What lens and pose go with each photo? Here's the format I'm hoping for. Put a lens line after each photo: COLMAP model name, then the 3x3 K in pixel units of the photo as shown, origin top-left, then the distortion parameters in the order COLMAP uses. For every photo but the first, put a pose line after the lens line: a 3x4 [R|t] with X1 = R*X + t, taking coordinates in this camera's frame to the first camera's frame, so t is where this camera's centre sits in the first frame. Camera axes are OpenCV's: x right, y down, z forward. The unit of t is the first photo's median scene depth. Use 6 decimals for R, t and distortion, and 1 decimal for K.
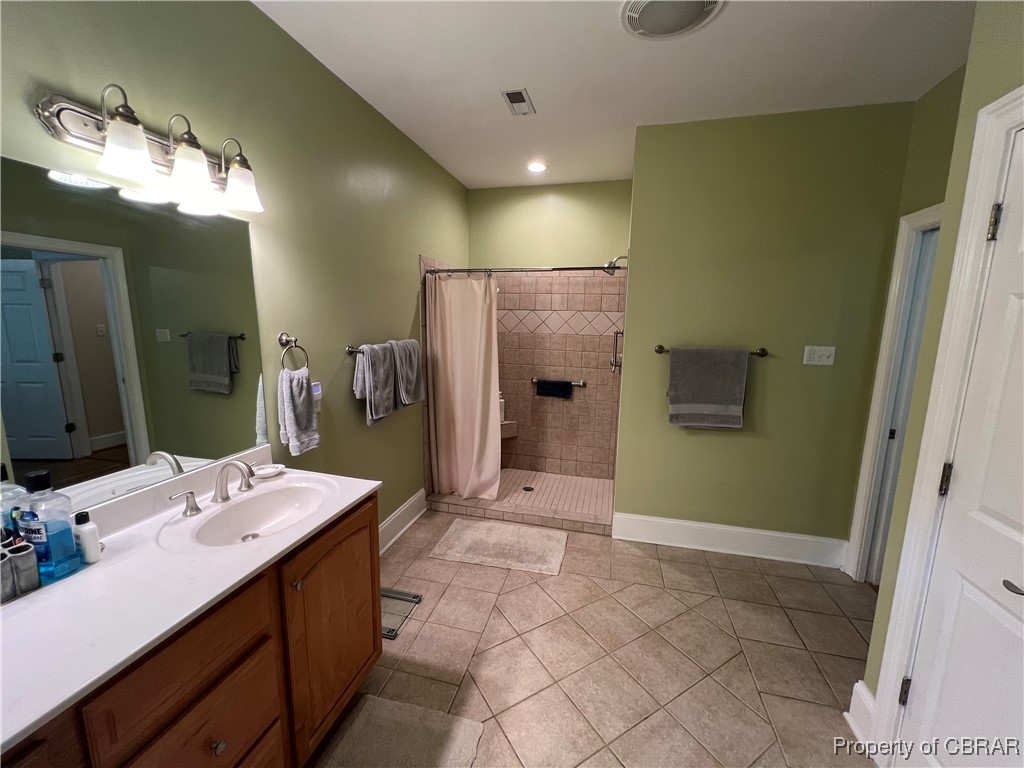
lens RADIAL K [[411.1, 0, 510.5], [0, 411.1, 385.9], [0, 0, 1]] dist [-0.002576, -0.000514]
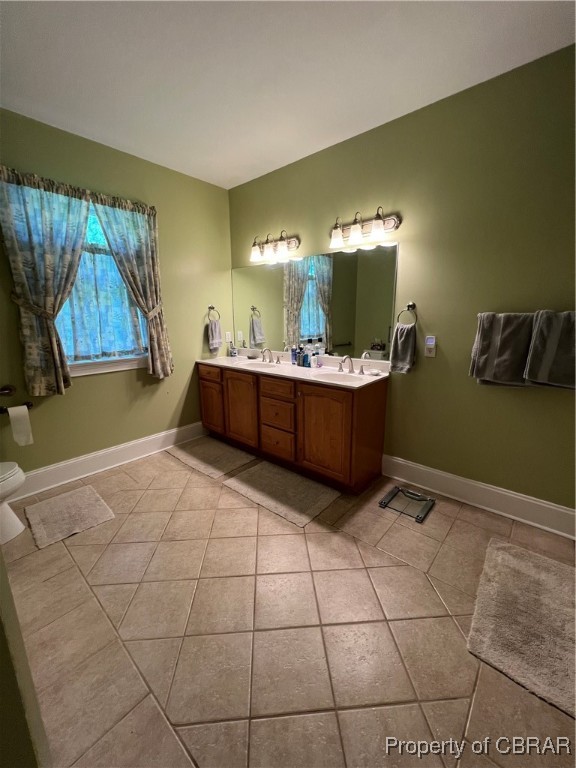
lens RADIAL K [[308.4, 0, 287.1], [0, 308.4, 382.6], [0, 0, 1]] dist [-0.002576, -0.000514]
pose [[-0.448510, 0.182386, -0.874971, 0.853592], [-0.151702, 0.949219, 0.275626, -0.084451], [0.880810, 0.256355, -0.398066, 1.134684]]
